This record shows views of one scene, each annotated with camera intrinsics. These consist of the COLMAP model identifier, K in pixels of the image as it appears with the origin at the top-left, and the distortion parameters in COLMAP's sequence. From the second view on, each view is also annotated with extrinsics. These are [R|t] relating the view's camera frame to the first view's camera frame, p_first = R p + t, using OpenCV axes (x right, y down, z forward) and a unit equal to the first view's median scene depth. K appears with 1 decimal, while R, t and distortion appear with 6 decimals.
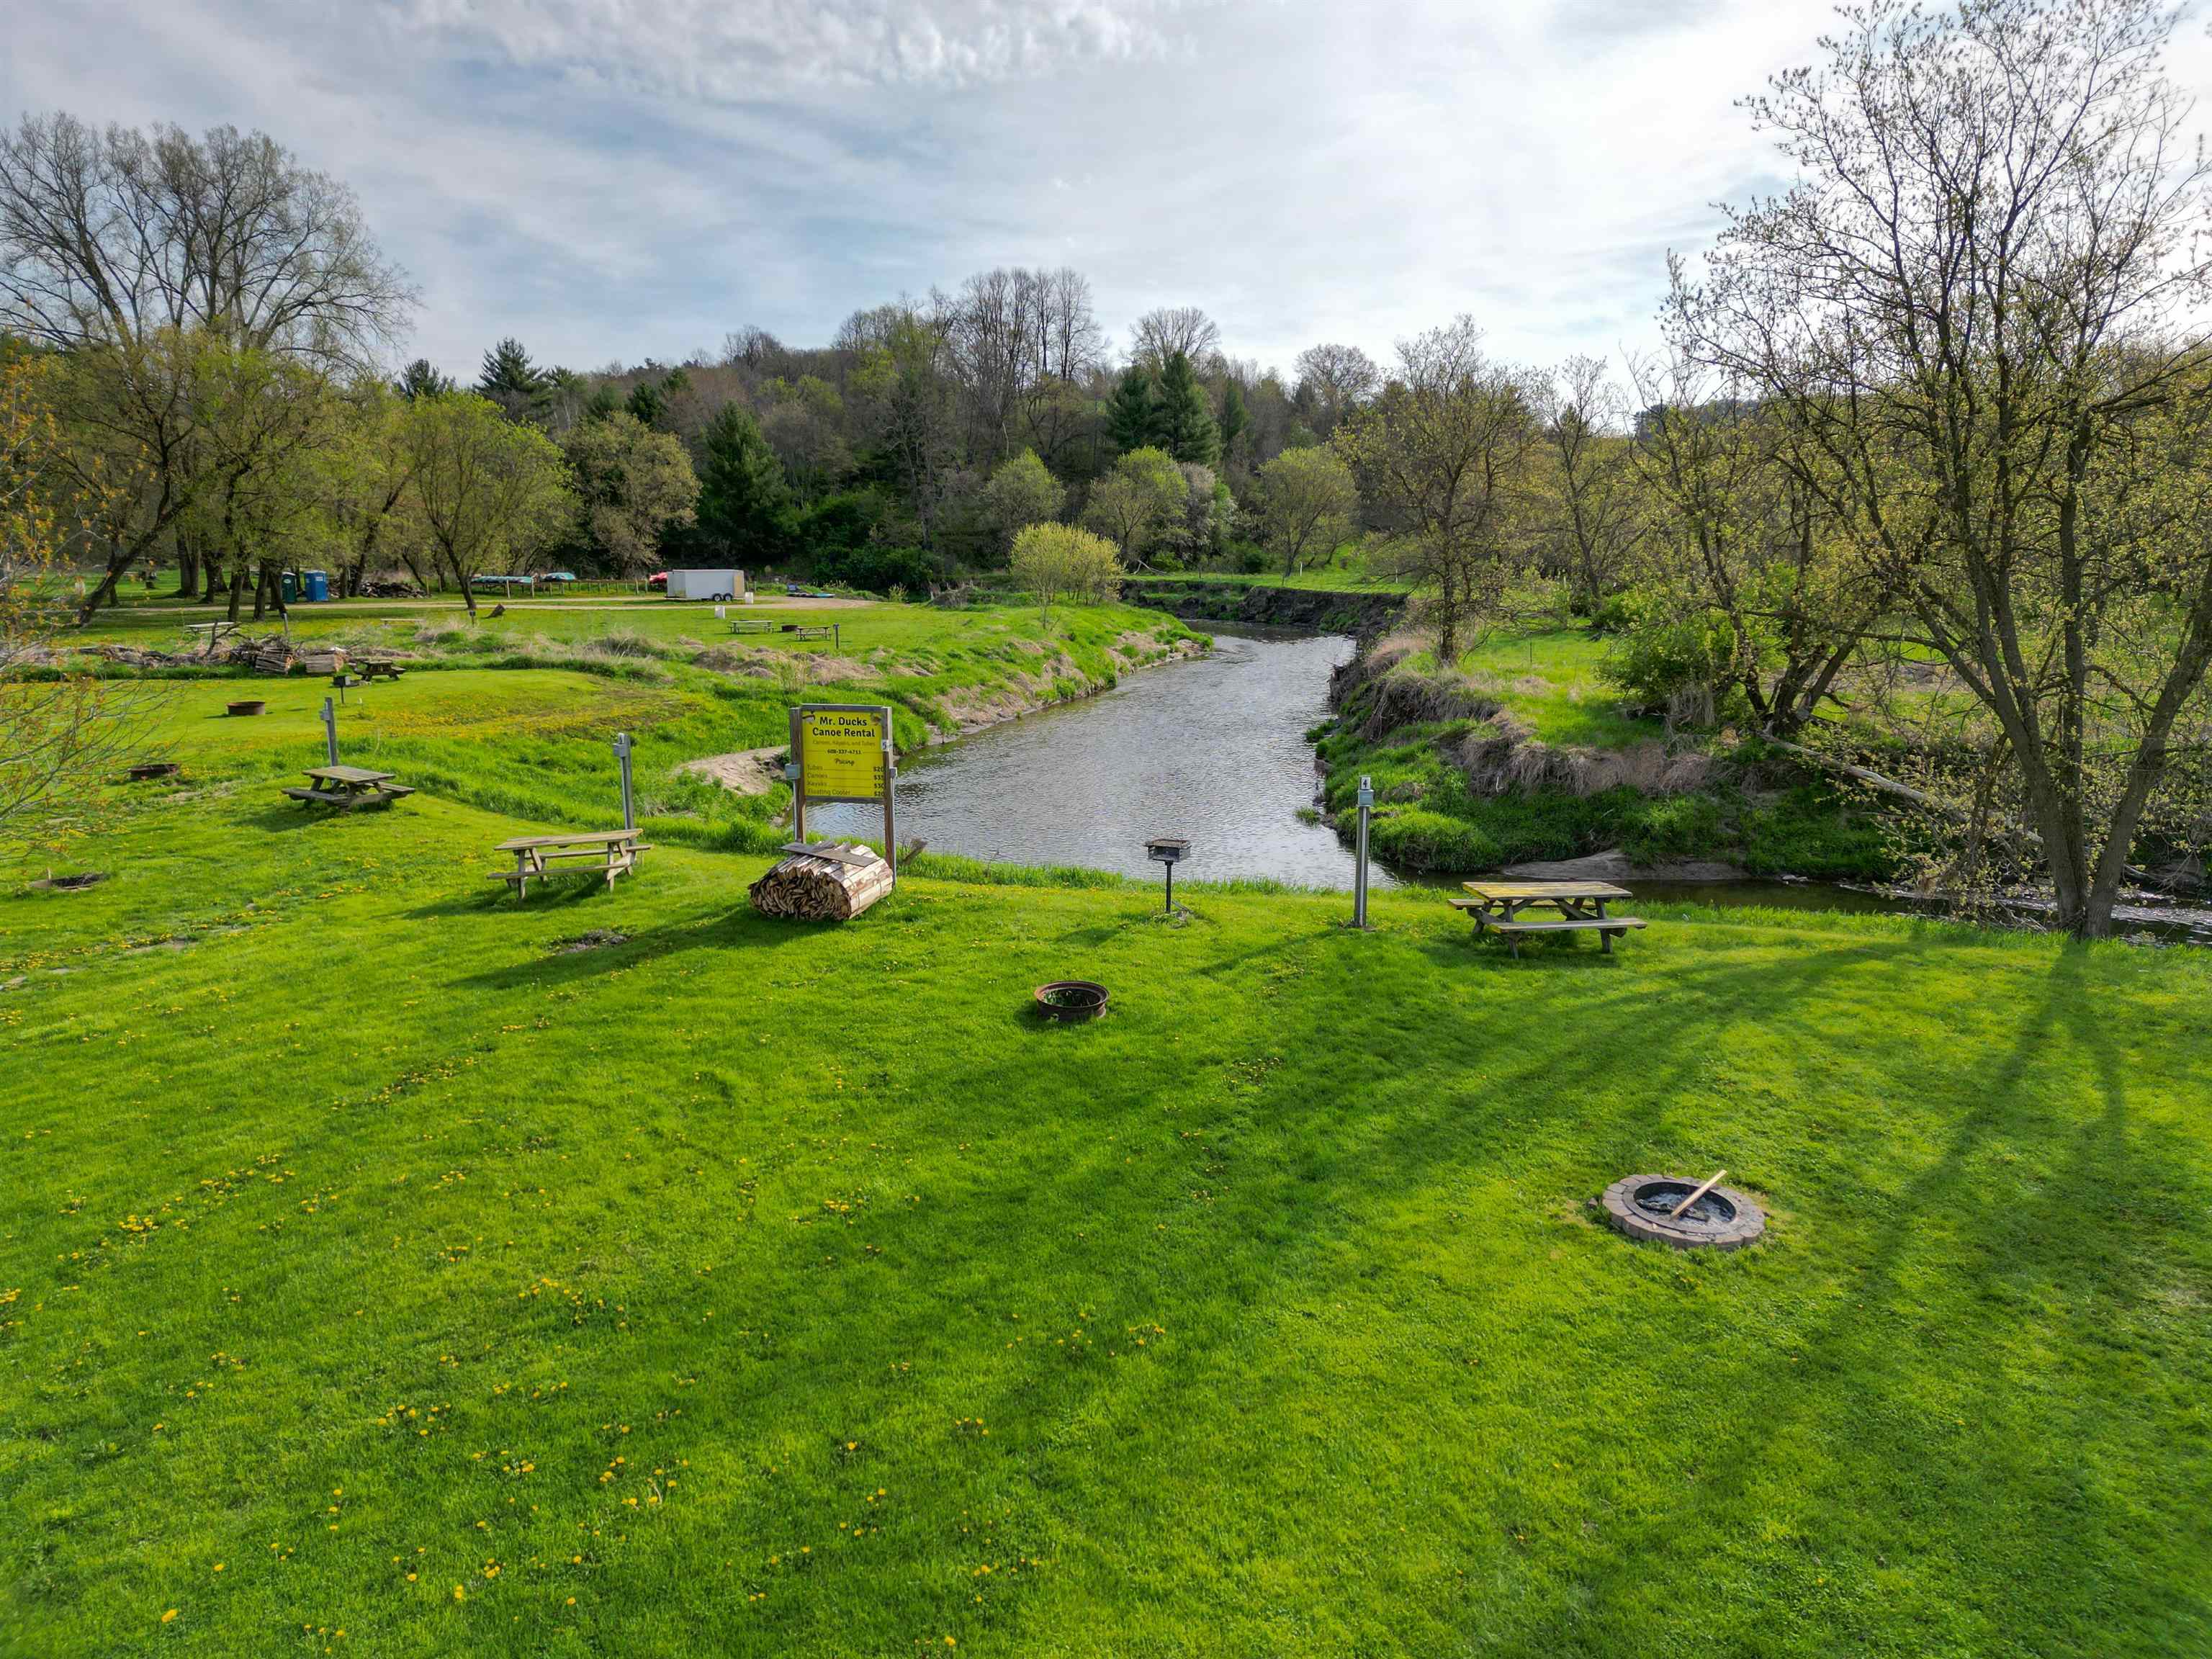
lens RADIAL K [[1516.1, 0, 1101.9], [0, 1516.1, 823.3], [0, 0, 1]] dist [0.004112, -0.010327]
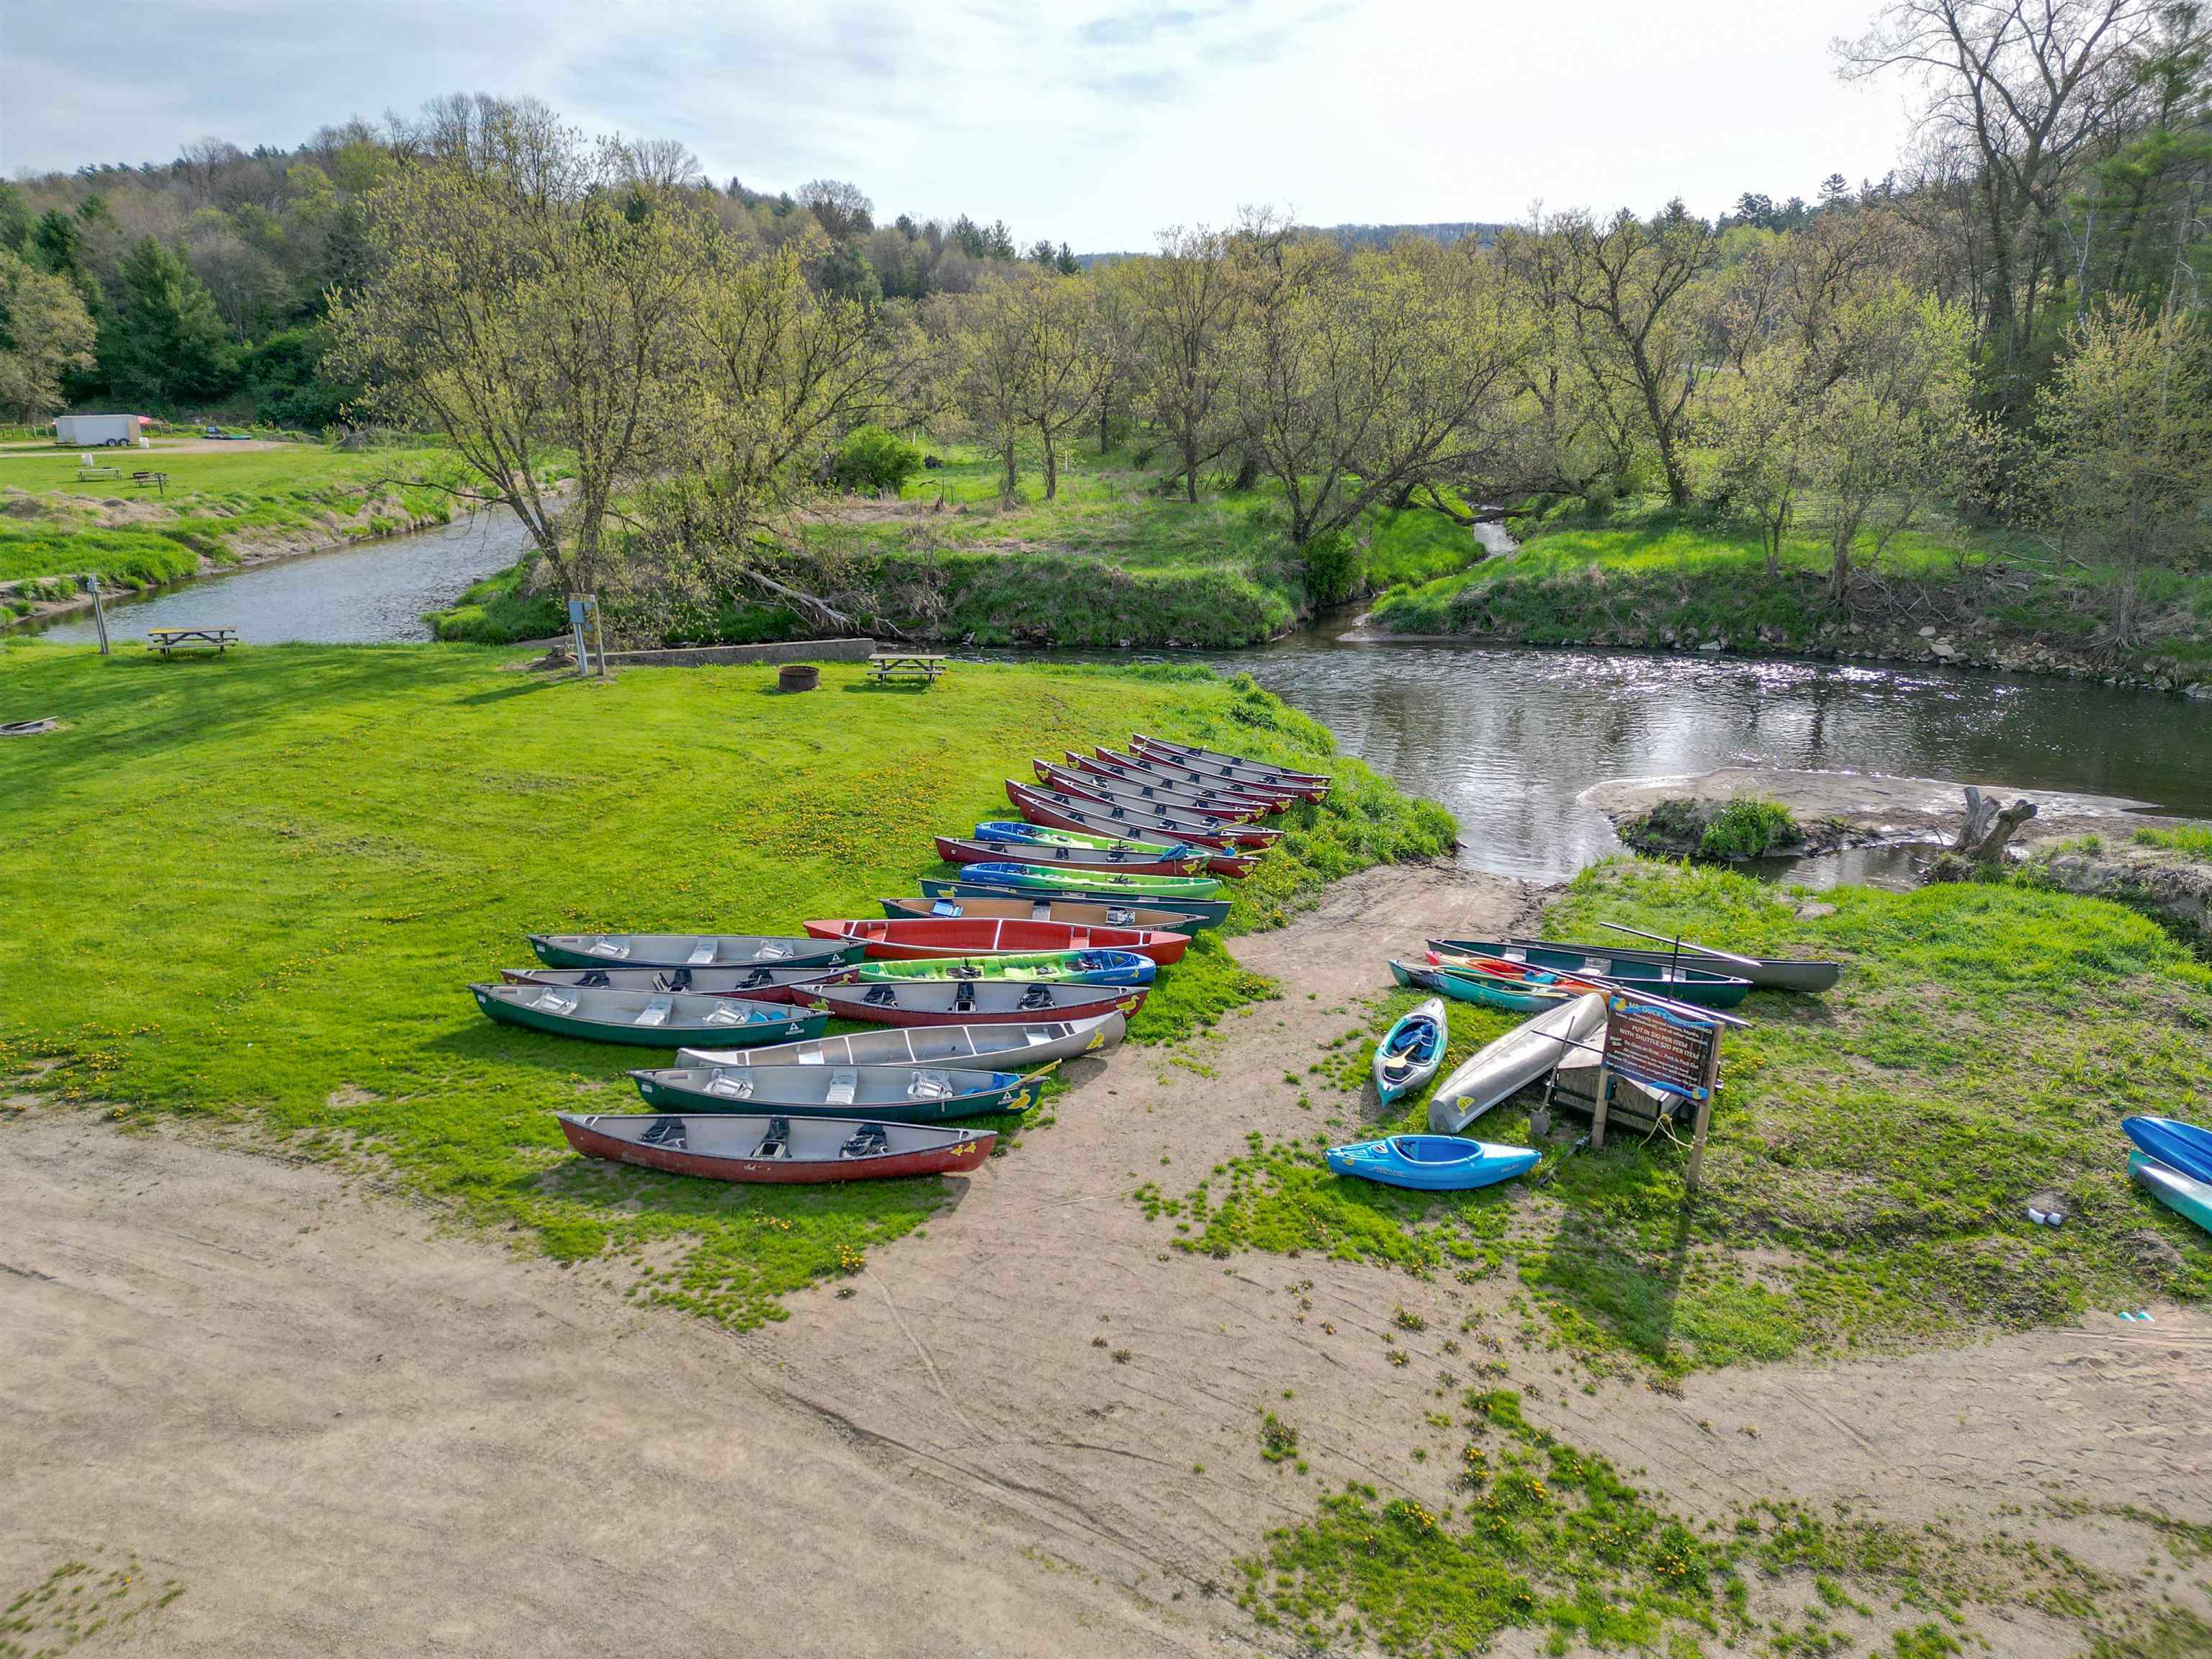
lens RADIAL K [[1516.1, 0, 1114.5], [0, 1516.1, 832.7], [0, 0, 1]] dist [0.004112, -0.010327]
pose [[0.969994, -0.066076, 0.233979, 0.135610], [0.038120, 0.991792, 0.122049, 0.015690], [-0.240123, -0.109467, 0.964551, -0.182665]]
